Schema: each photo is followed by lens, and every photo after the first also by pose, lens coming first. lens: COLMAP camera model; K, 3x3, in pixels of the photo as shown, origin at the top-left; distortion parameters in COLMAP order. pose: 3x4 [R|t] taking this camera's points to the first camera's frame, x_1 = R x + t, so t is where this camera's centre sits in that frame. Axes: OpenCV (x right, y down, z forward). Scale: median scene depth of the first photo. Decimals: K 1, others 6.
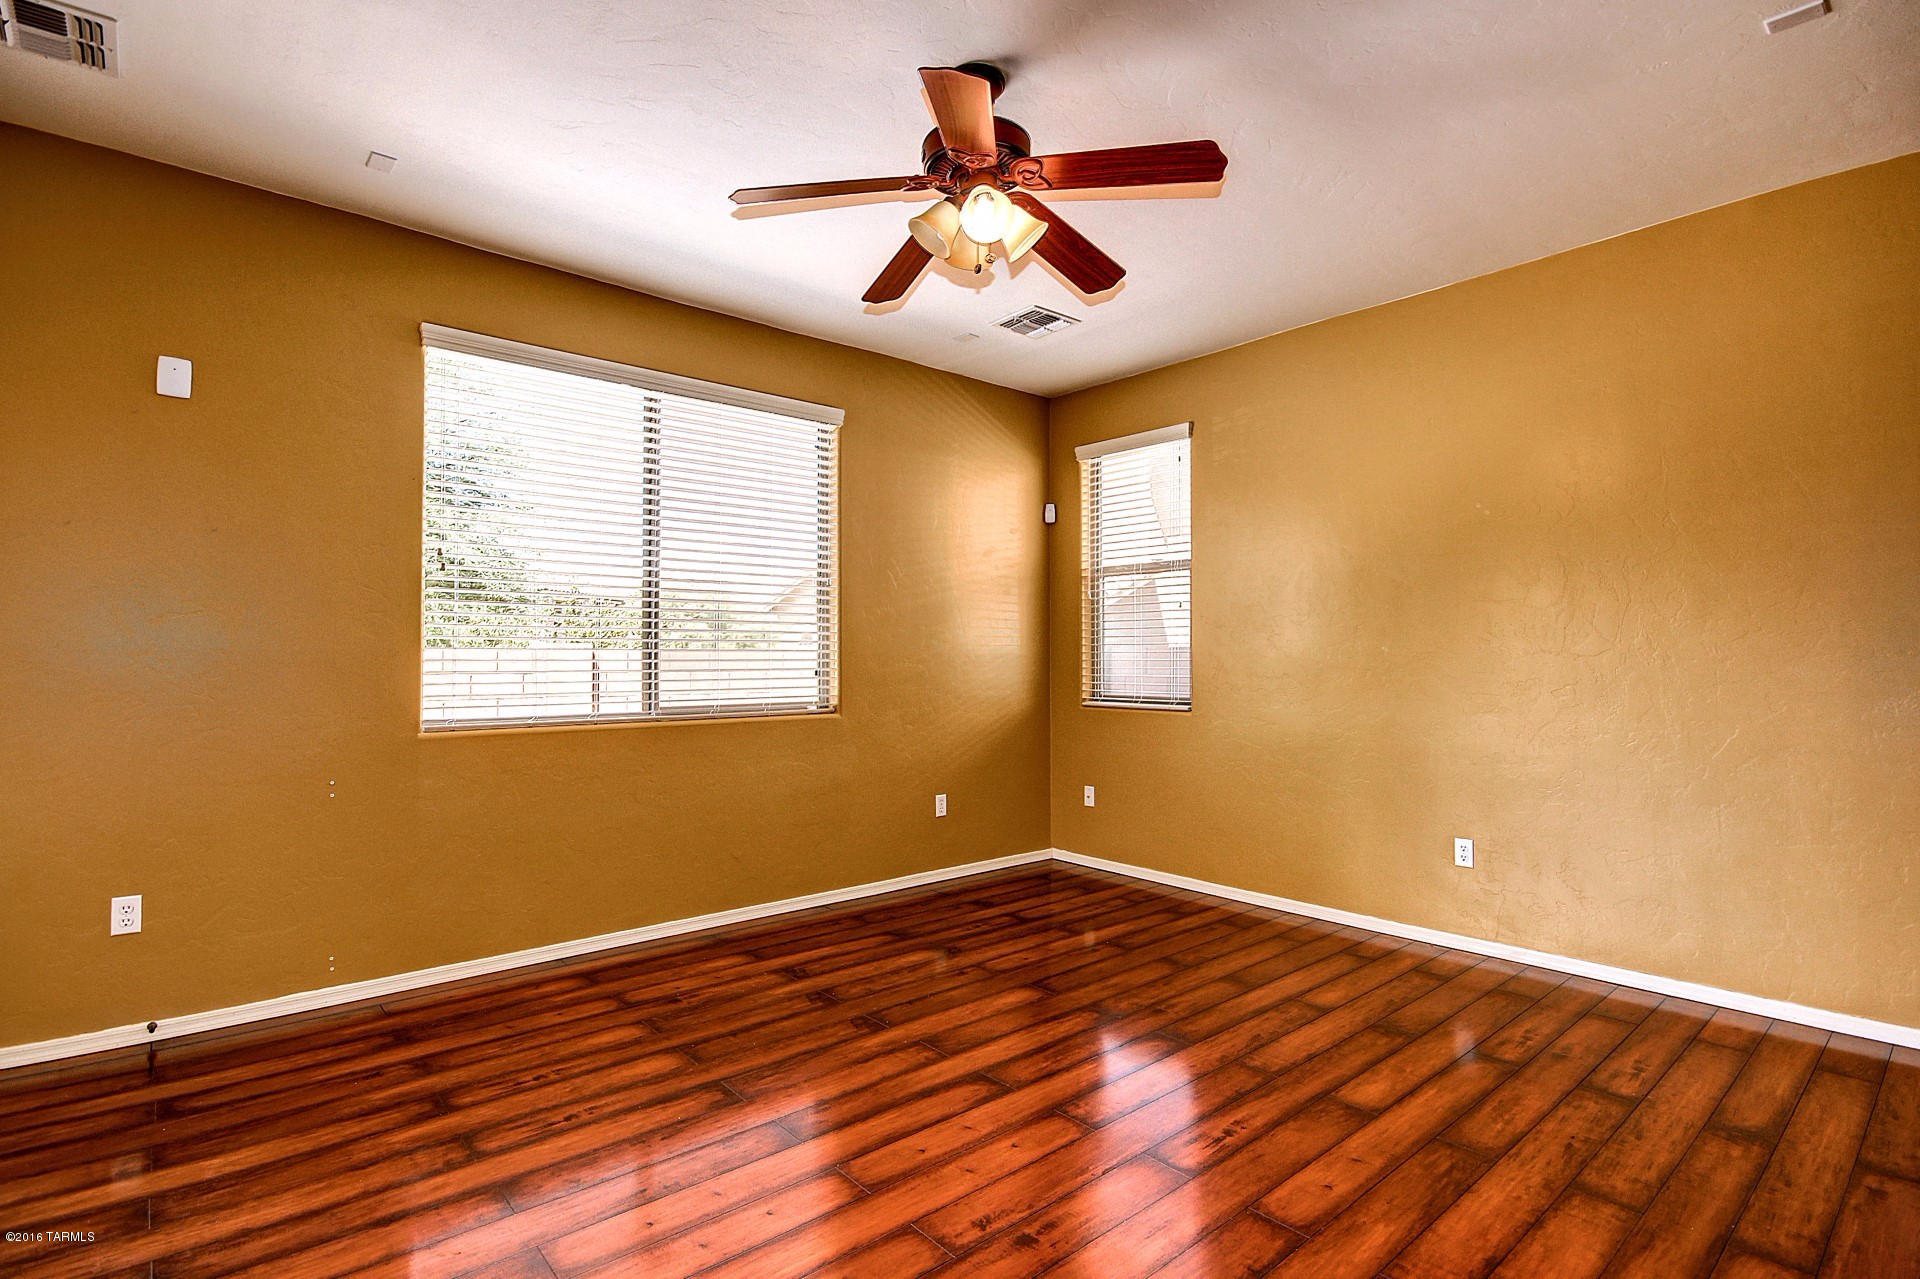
lens RADIAL K [[920.2, 0, 959.1], [0, 920.2, 644.4], [0, 0, 1]] dist [-0.003645, -0.001065]
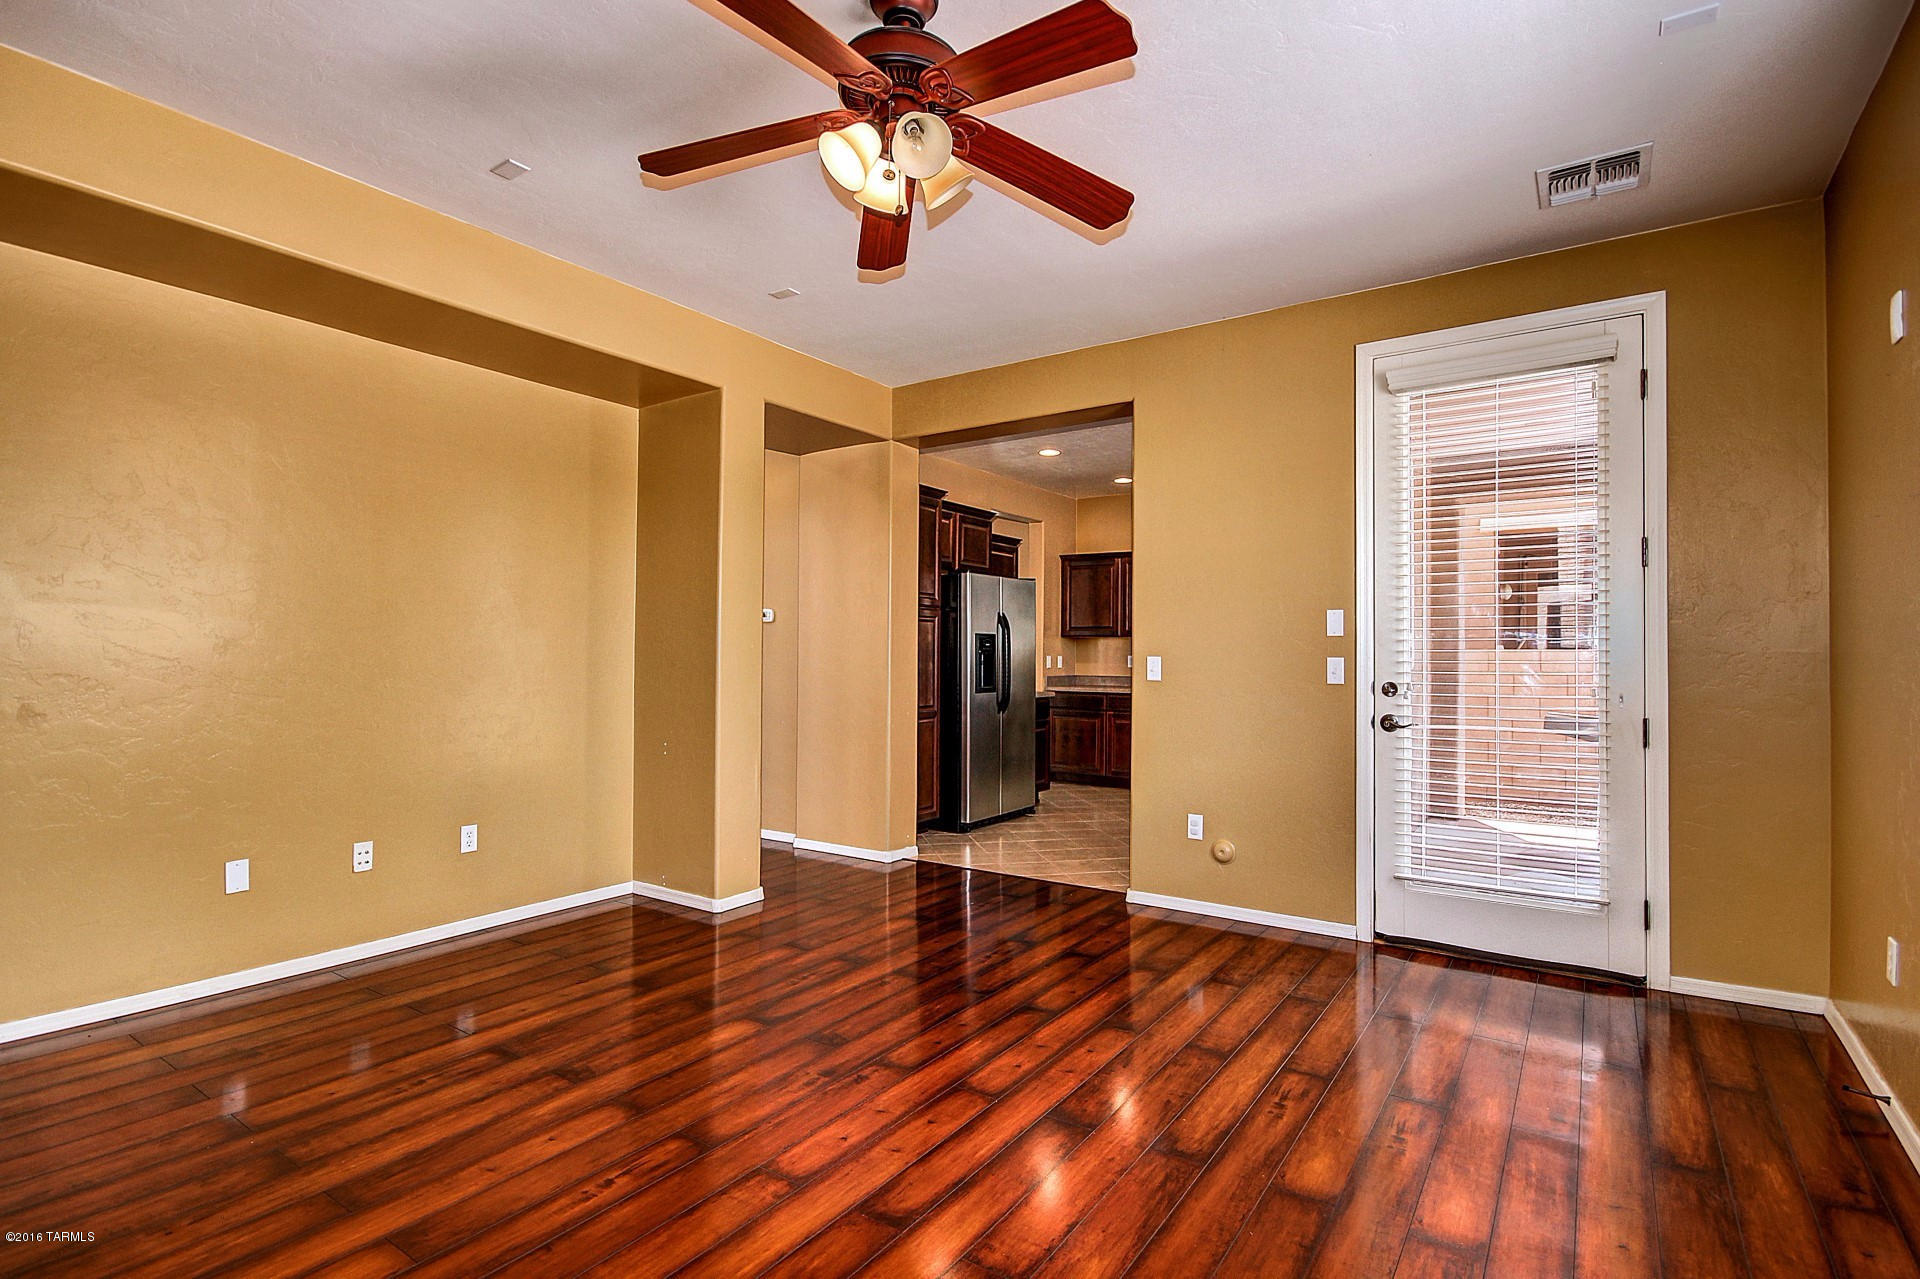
lens RADIAL K [[920.2, 0, 959.1], [0, 920.2, 644.4], [0, 0, 1]] dist [-0.003645, -0.001065]
pose [[-0.967564, -0.009658, -0.252442, 0.138863], [-0.002634, 0.999600, -0.028148, 0.021451], [0.252612, -0.026570, -0.967203, 1.414087]]
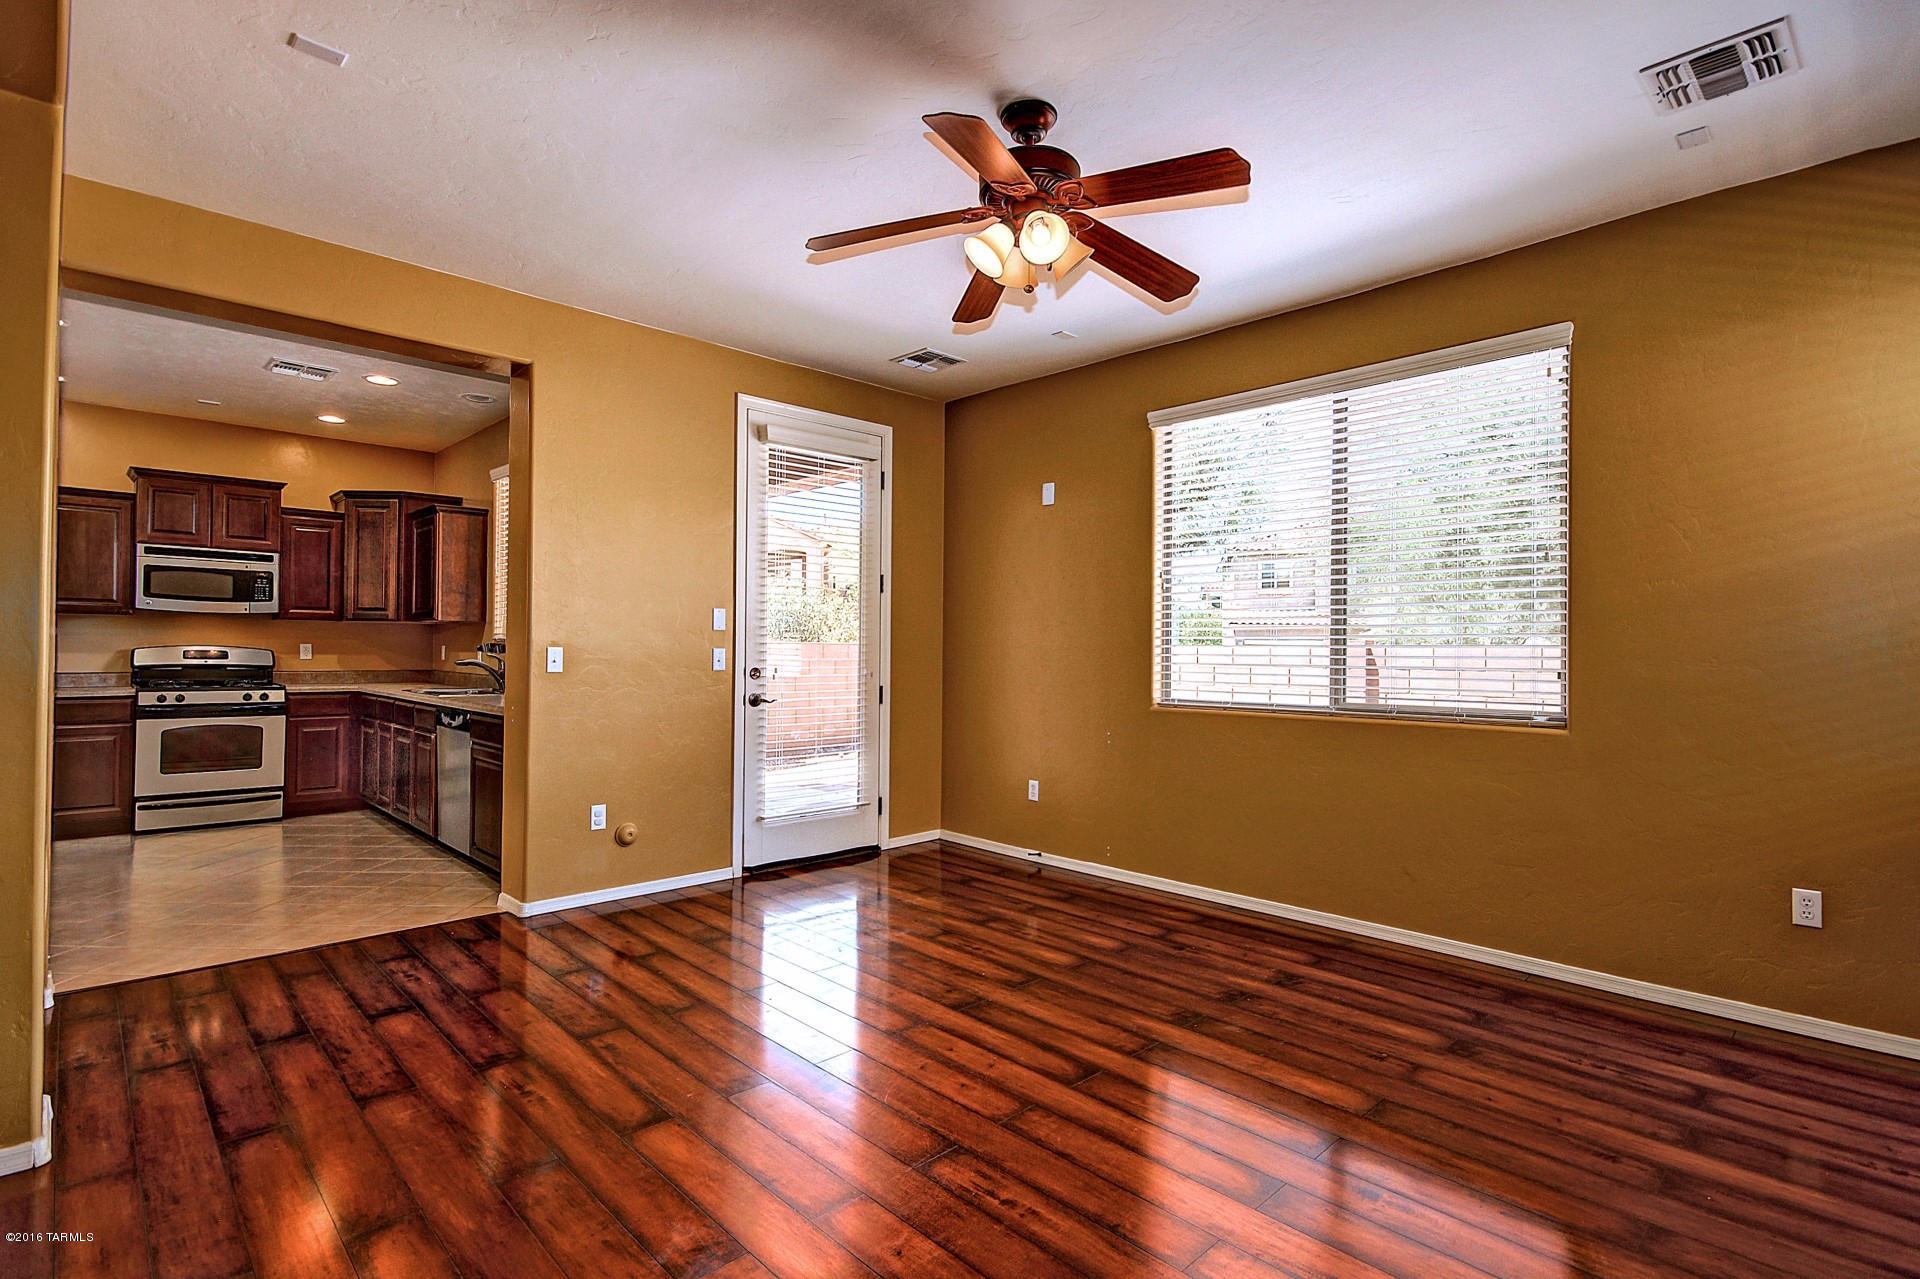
lens RADIAL K [[920.2, 0, 959.1], [0, 920.2, 644.4], [0, 0, 1]] dist [-0.003645, -0.001065]
pose [[0.054857, -0.007242, -0.998468, 0.828843], [0.007213, 0.999950, -0.006856, 0.010039], [0.998468, -0.006826, 0.054907, 0.654669]]
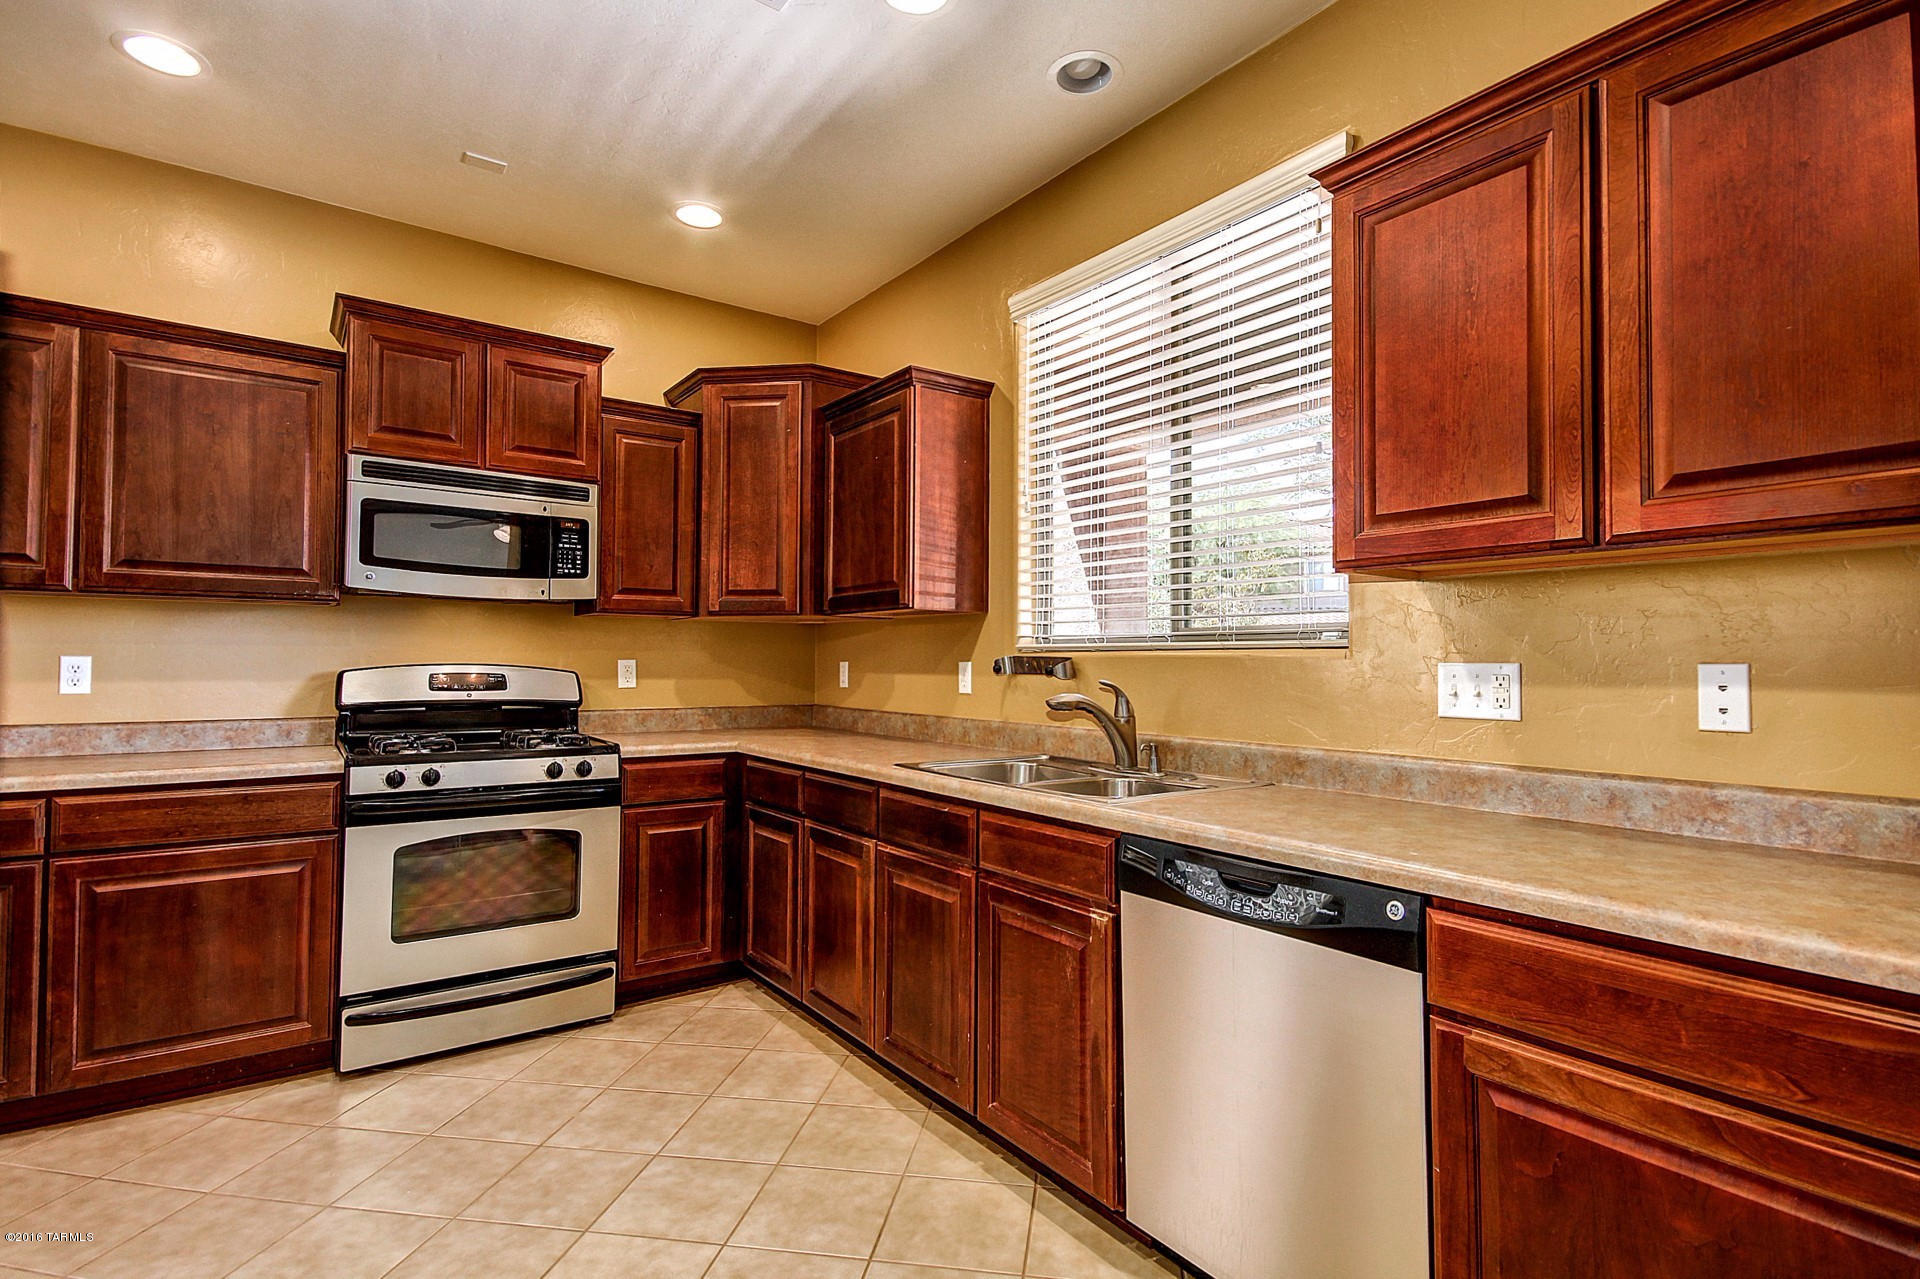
lens RADIAL K [[920.1, 0, 972.7], [0, 920.1, 641.9], [0, 0, 1]] dist [0.000848, -0.000689]
pose [[-0.071721, -0.023749, -0.997142, -0.259137], [0.011377, 0.999632, -0.024626, -0.005830], [0.997360, -0.013110, -0.071425, -0.228180]]
